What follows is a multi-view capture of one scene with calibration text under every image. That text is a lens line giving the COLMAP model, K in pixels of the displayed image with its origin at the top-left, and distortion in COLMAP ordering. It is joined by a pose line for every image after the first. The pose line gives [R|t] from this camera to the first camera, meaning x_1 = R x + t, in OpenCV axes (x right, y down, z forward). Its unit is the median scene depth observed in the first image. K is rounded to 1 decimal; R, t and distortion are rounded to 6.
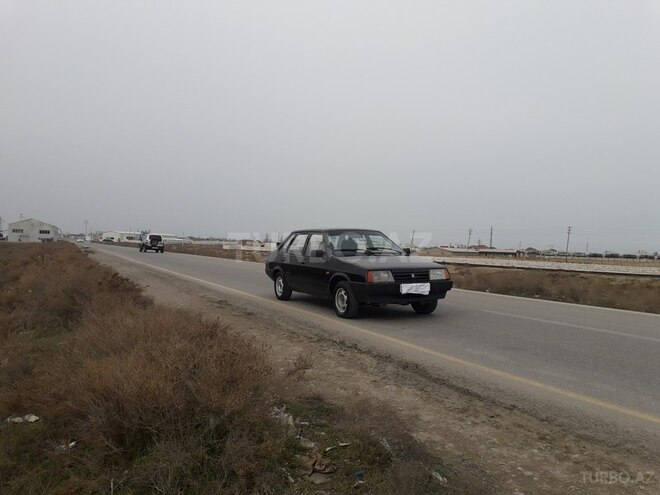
lens RADIAL K [[524.3, 0, 331.5], [0, 524.3, 249.4], [0, 0, 1]] dist [0.154023, -0.260151]
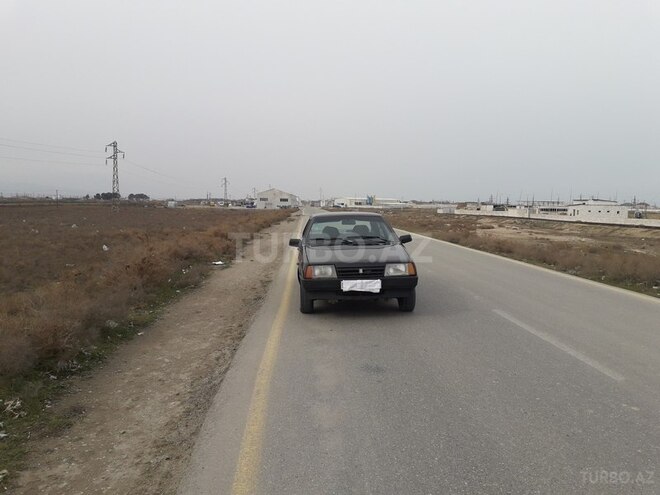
lens RADIAL K [[524.3, 0, 331.5], [0, 524.3, 249.4], [0, 0, 1]] dist [0.154023, -0.260151]
pose [[0.914336, 0.017253, -0.404589, 0.469439], [0.011024, 0.997661, 0.067456, -0.047821], [0.404807, -0.066138, 0.912007, 0.164327]]
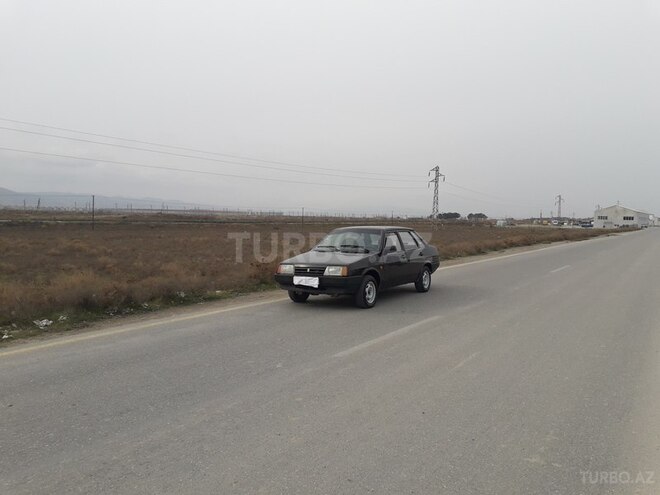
lens RADIAL K [[524.3, 0, 331.5], [0, 524.3, 249.4], [0, 0, 1]] dist [0.154023, -0.260151]
pose [[0.511287, 0.029761, -0.858895, 1.179306], [-0.007294, 0.999514, 0.030292, -0.032040], [0.859379, -0.009223, 0.511256, 0.446578]]
